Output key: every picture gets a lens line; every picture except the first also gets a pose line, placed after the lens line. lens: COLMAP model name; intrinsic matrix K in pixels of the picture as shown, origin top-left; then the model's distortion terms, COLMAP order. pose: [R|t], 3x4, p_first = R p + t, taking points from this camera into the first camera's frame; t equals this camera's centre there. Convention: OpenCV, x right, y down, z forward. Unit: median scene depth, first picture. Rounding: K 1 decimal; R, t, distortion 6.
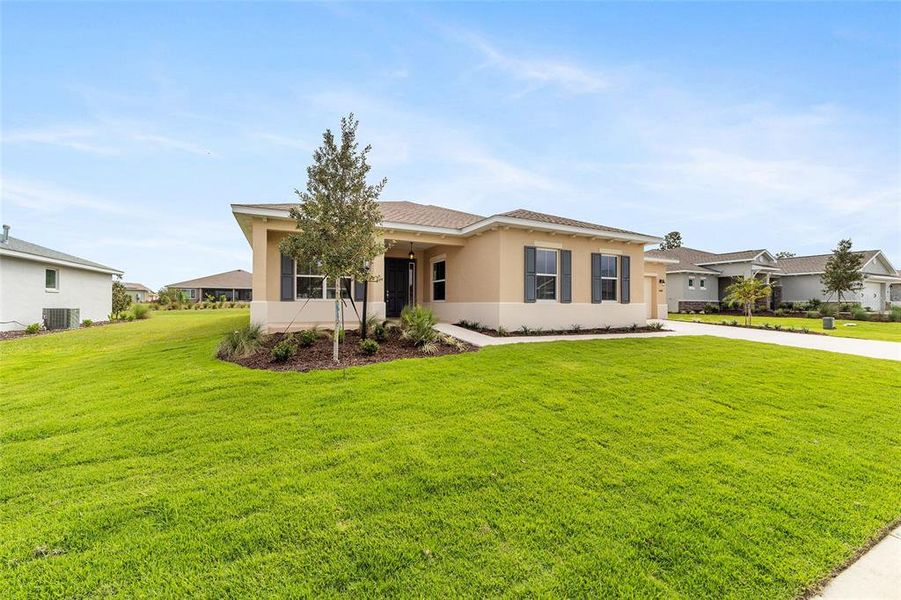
lens RADIAL K [[344.5, 0, 451.0], [0, 344.5, 297.2], [0, 0, 1]] dist [-0.000649, 0.000022]
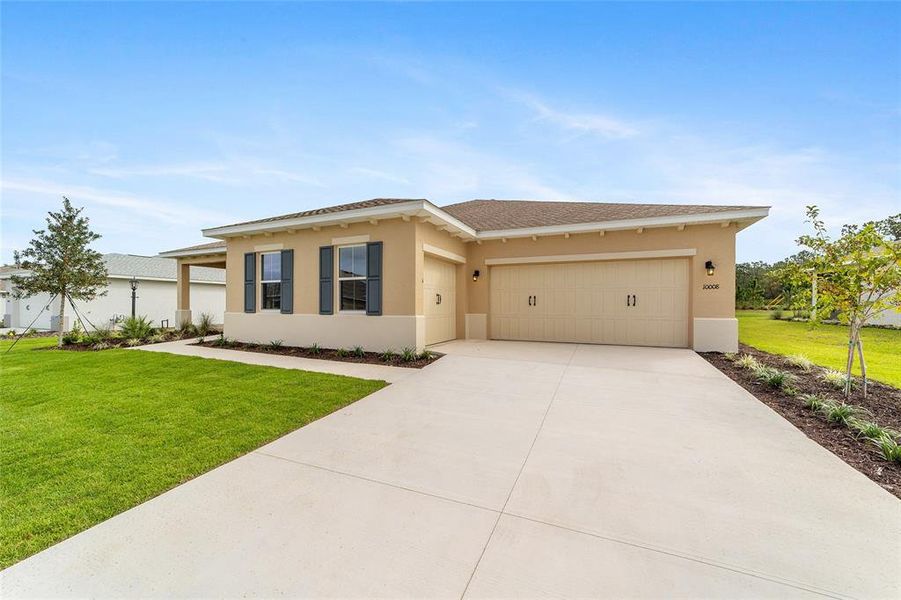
lens RADIAL K [[344.5, 0, 451.0], [0, 344.5, 297.2], [0, 0, 1]] dist [-0.000649, 0.000022]
pose [[0.634532, -0.029675, -0.772327, 1.133476], [0.011589, 0.999516, -0.028883, 0.005148], [0.772810, 0.009377, 0.634568, 0.721493]]
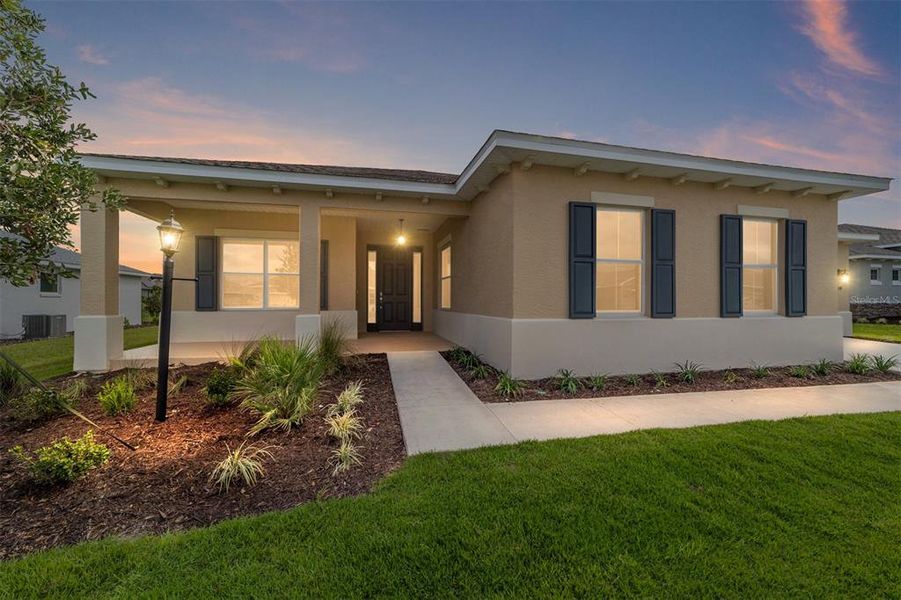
lens RADIAL K [[350.4, 0, 450.5], [0, 350.4, 300.0], [0, 0, 1]] dist [-0.001281, -0.000016]
pose [[0.976106, -0.002993, -0.217275, 0.135886], [0.005839, 0.999905, 0.012458, -0.015023], [0.217218, -0.013430, 0.976031, 0.413840]]
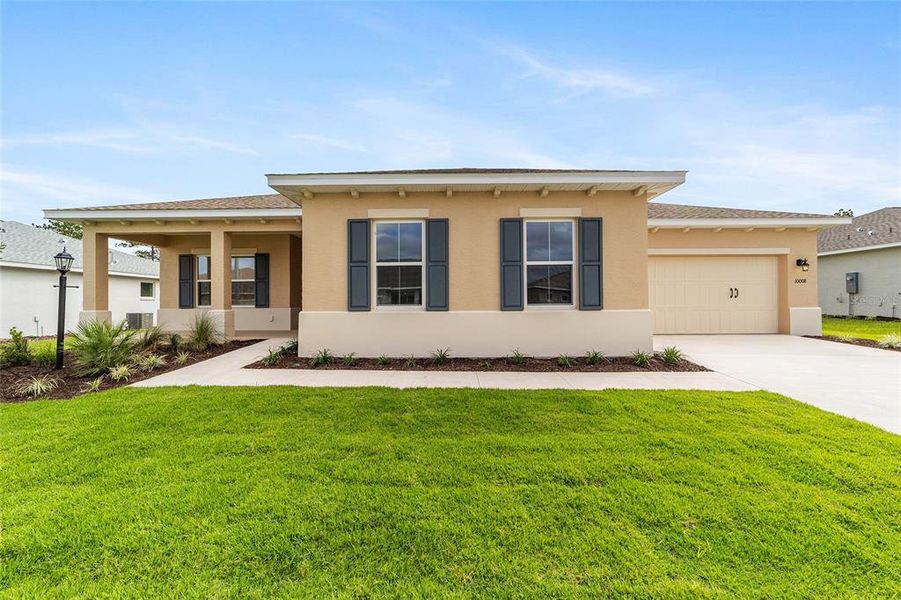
lens RADIAL K [[346.8, 0, 450.8], [0, 346.8, 300.0], [0, 0, 1]] dist [-0.001629, 0.000141]
pose [[0.896175, -0.012986, -0.443511, 0.564939], [0.018032, 0.999812, 0.007162, -0.004833], [0.443335, -0.014416, 0.896240, 0.454175]]
